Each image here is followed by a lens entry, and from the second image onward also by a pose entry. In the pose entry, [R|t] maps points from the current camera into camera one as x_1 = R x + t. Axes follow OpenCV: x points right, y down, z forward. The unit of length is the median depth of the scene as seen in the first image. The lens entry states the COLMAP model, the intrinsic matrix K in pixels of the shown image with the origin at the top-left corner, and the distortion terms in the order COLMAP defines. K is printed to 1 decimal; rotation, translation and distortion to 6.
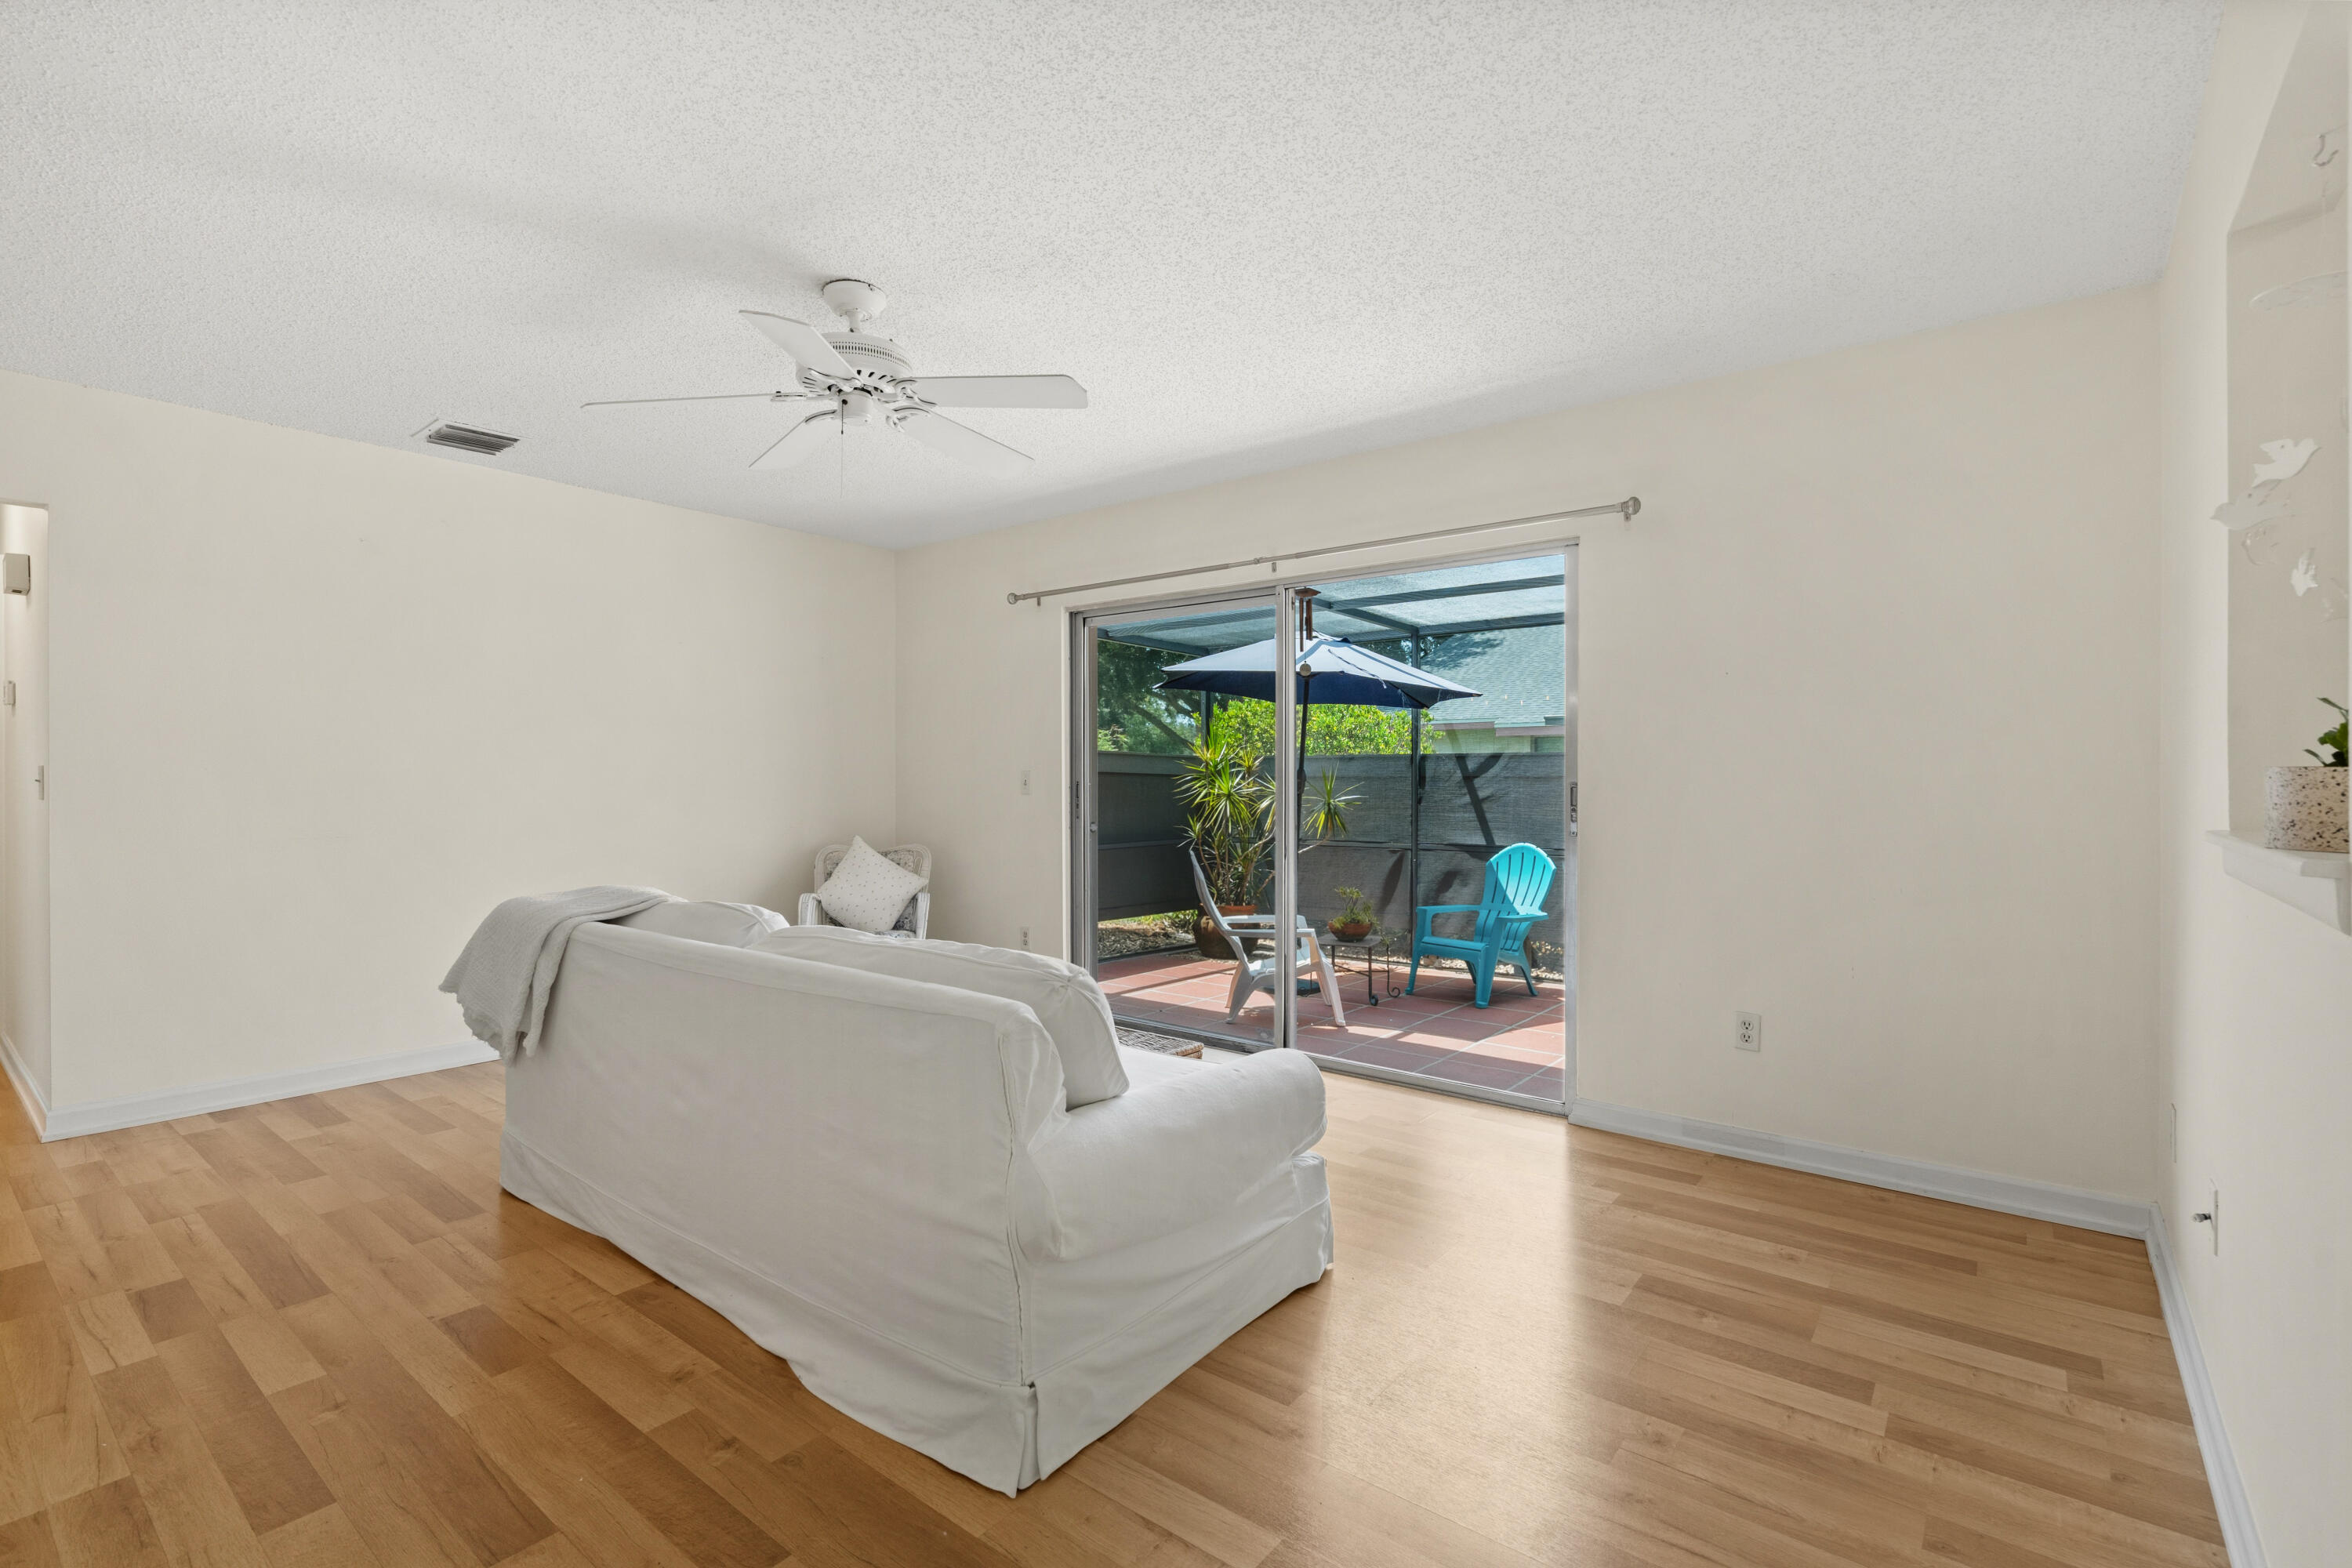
lens RADIAL K [[1059.6, 0, 1156.1], [0, 1059.6, 769.2], [0, 0, 1]] dist [0.000231, 0.000240]
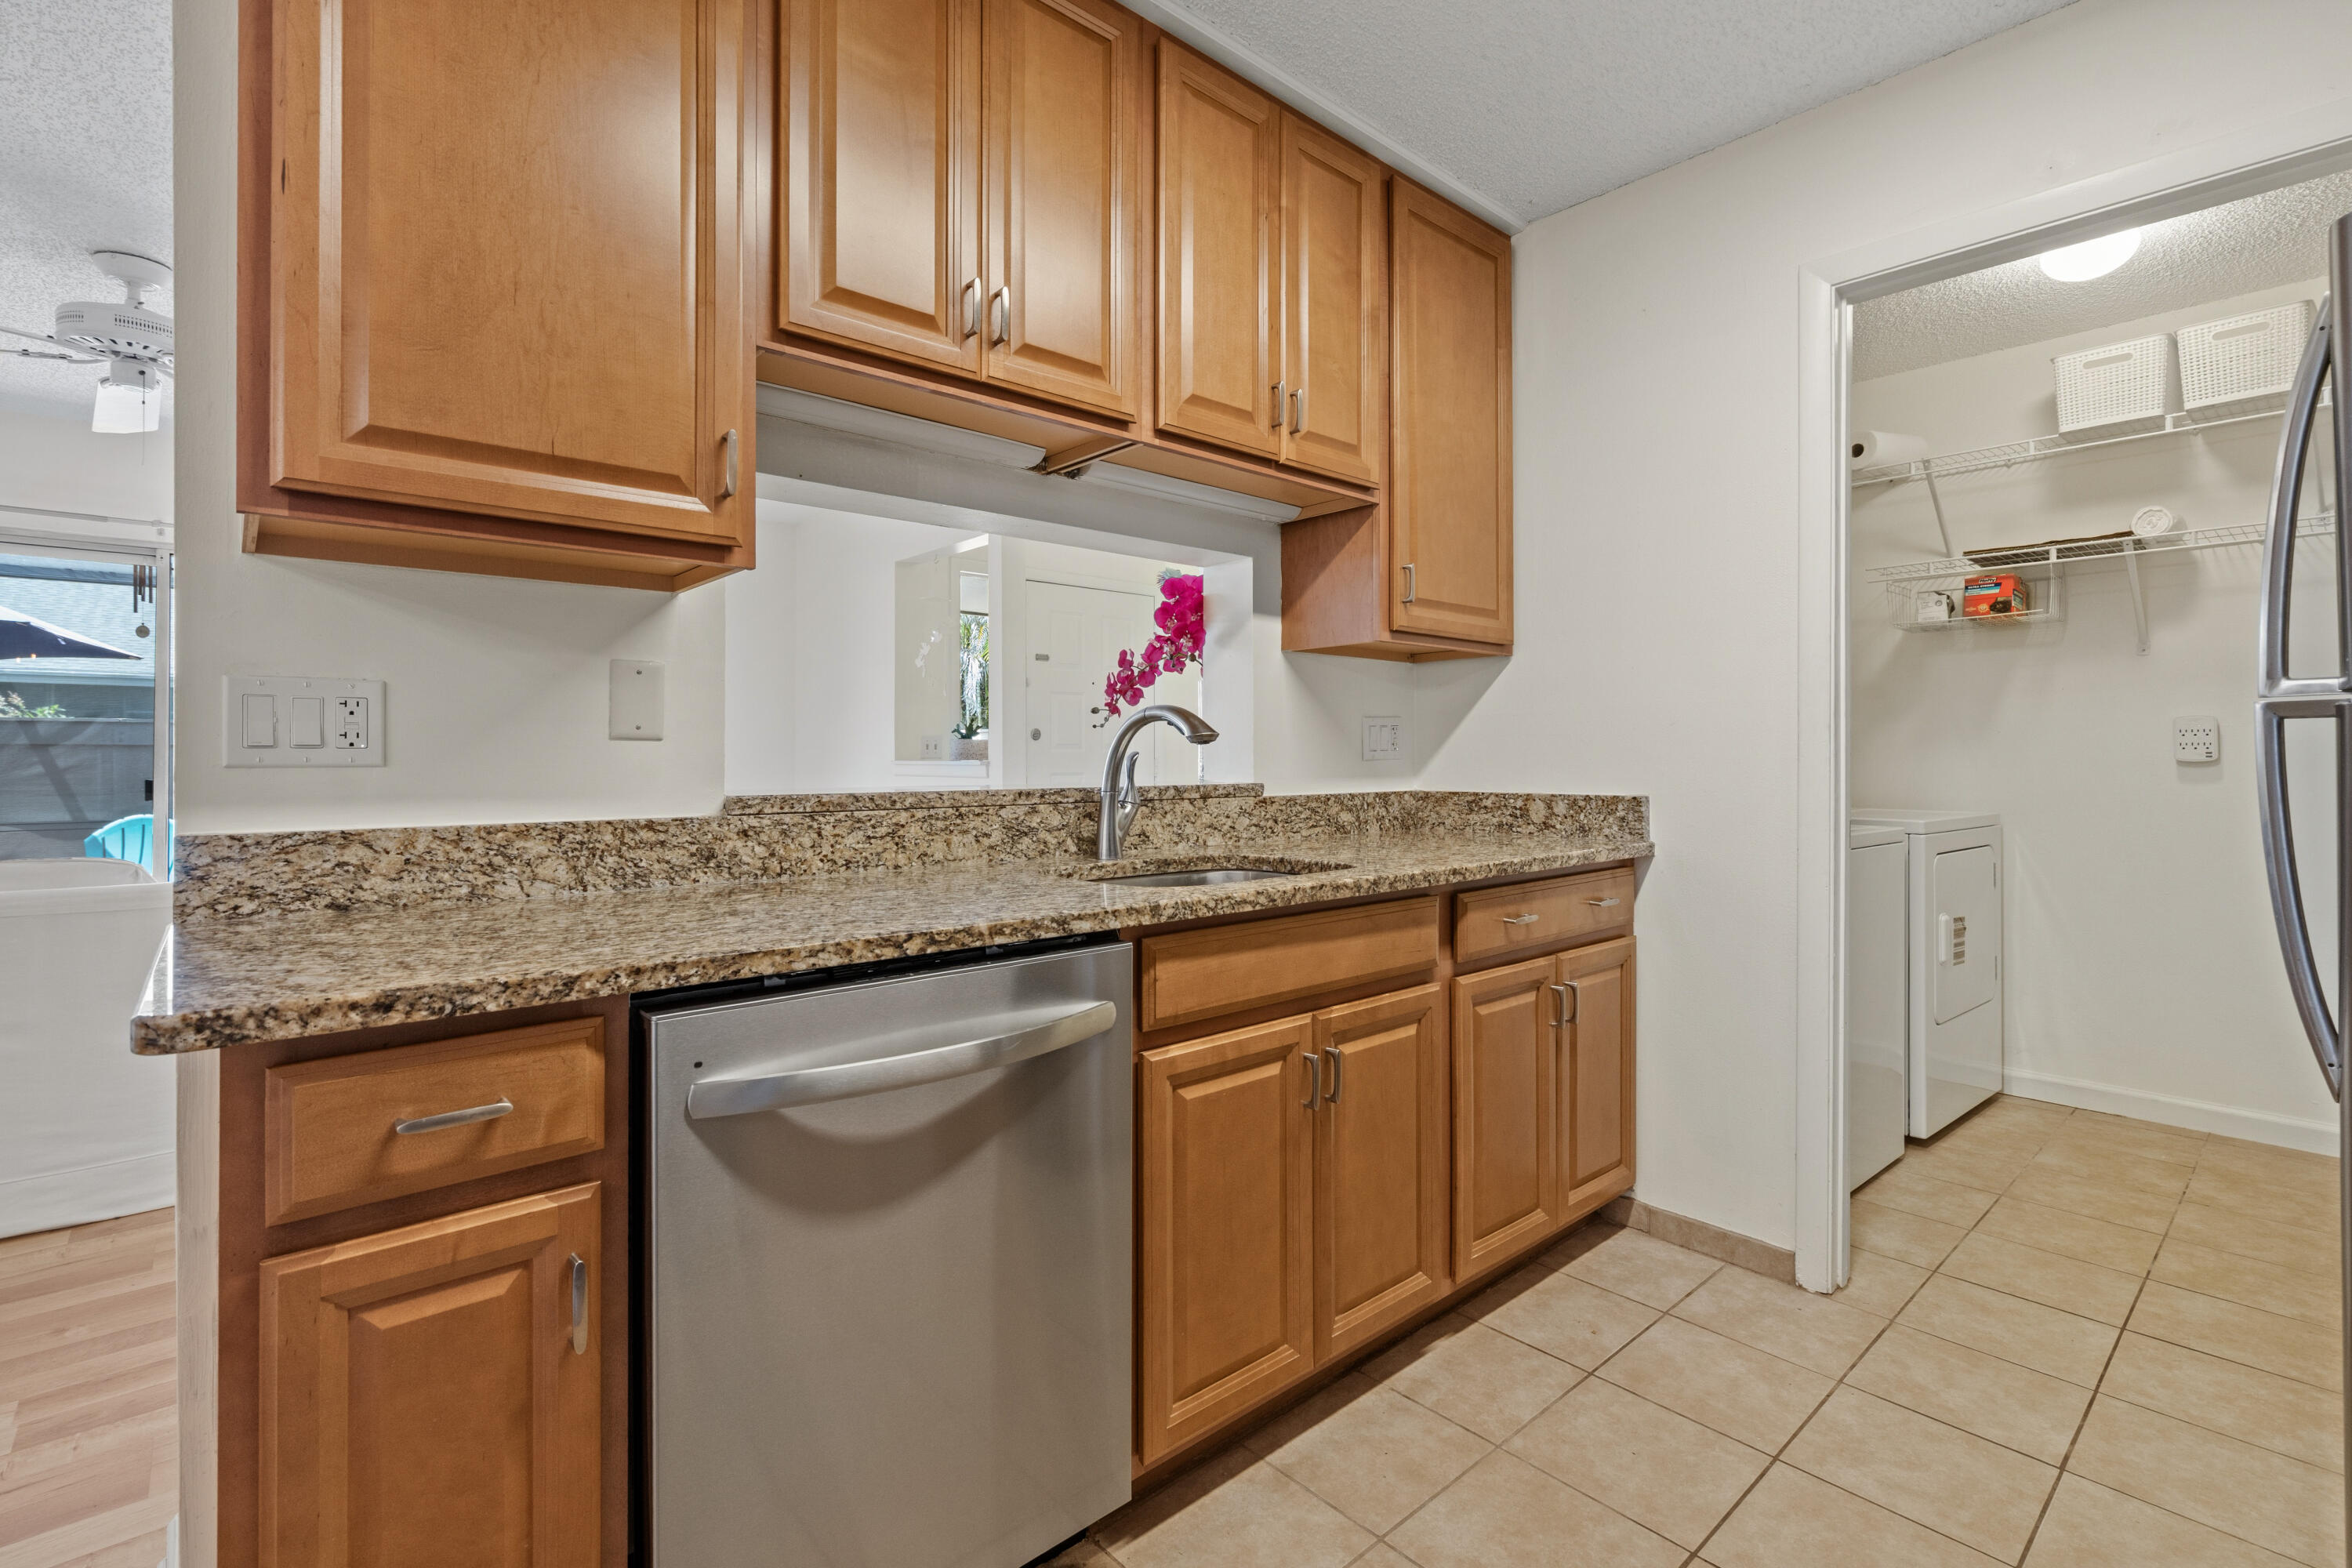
lens RADIAL K [[1059.6, 0, 1177.5], [0, 1059.6, 753.2], [0, 0, 1]] dist [0.000231, 0.000240]
pose [[0.163818, 0.001534, 0.986489, -1.214725], [-0.008553, 0.999963, -0.000134, 0.021373], [-0.986454, -0.008415, 0.163825, -0.182497]]
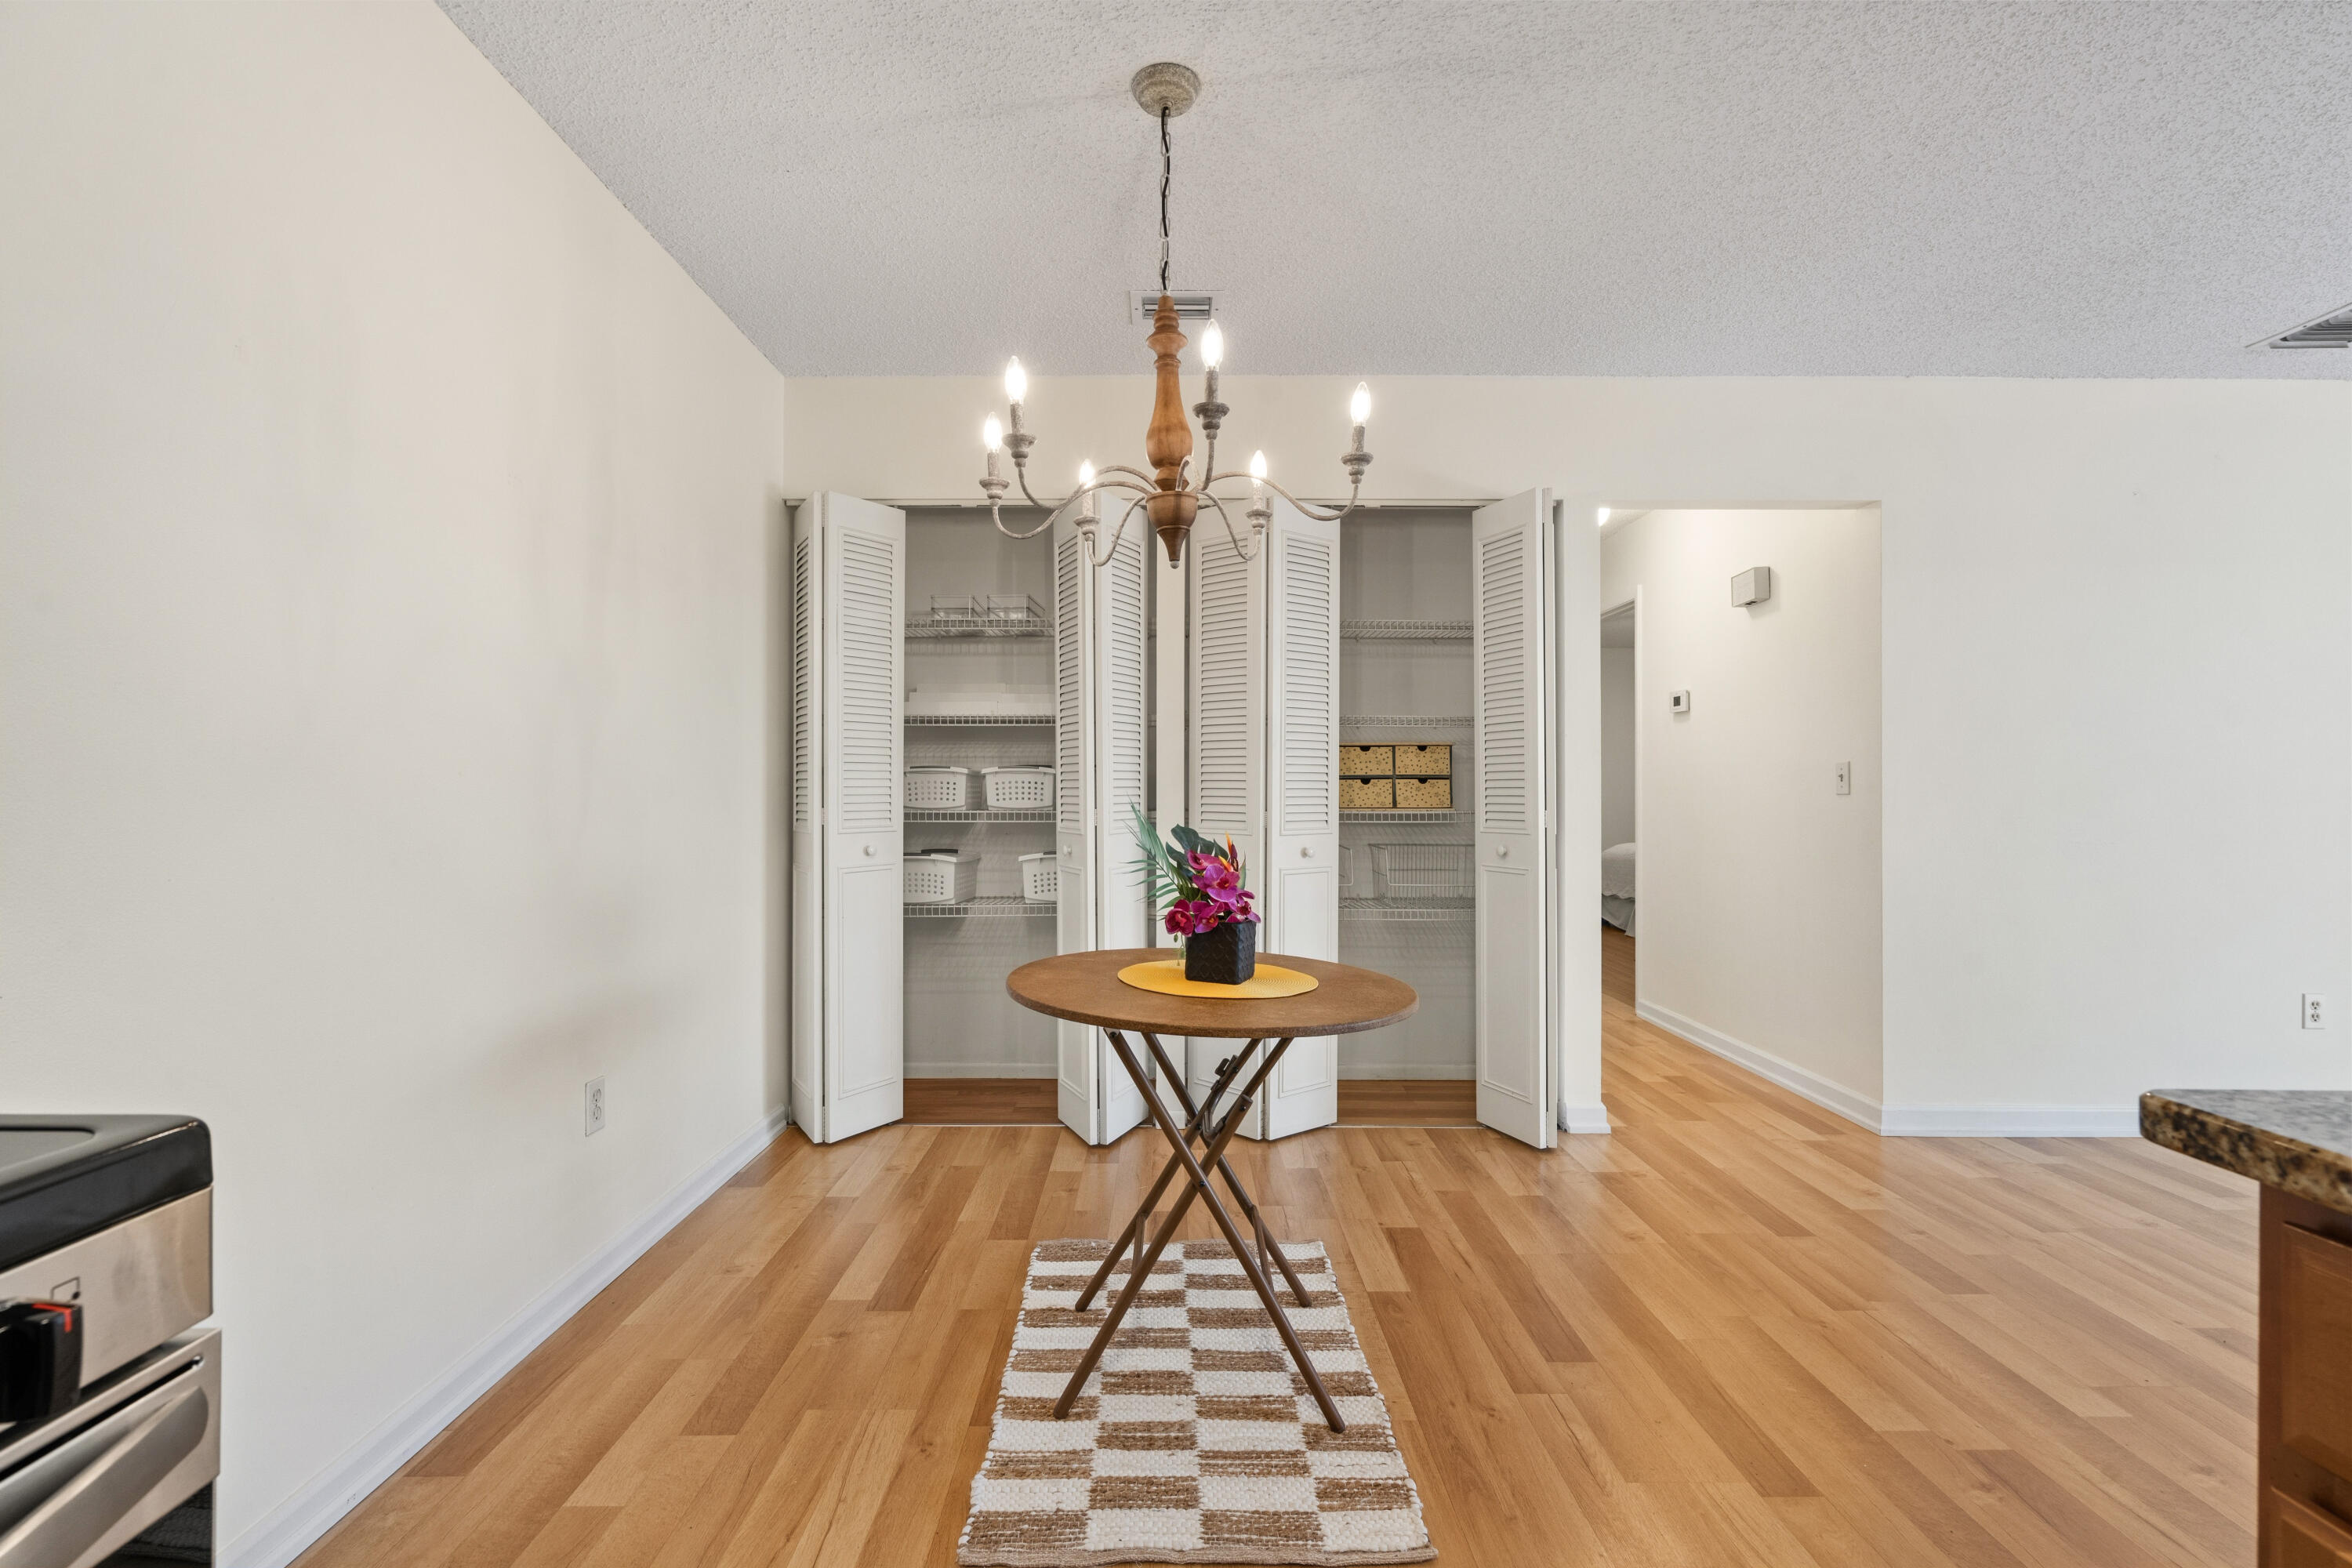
lens RADIAL K [[1059.6, 0, 1179.4], [0, 1059.6, 783.5], [0, 0, 1]] dist [0.000231, 0.000240]
pose [[0.635286, -0.002759, -0.772272, -0.912146], [0.001477, 0.999996, -0.002358, 0.023820], [0.772276, 0.000358, 0.635287, -0.191243]]
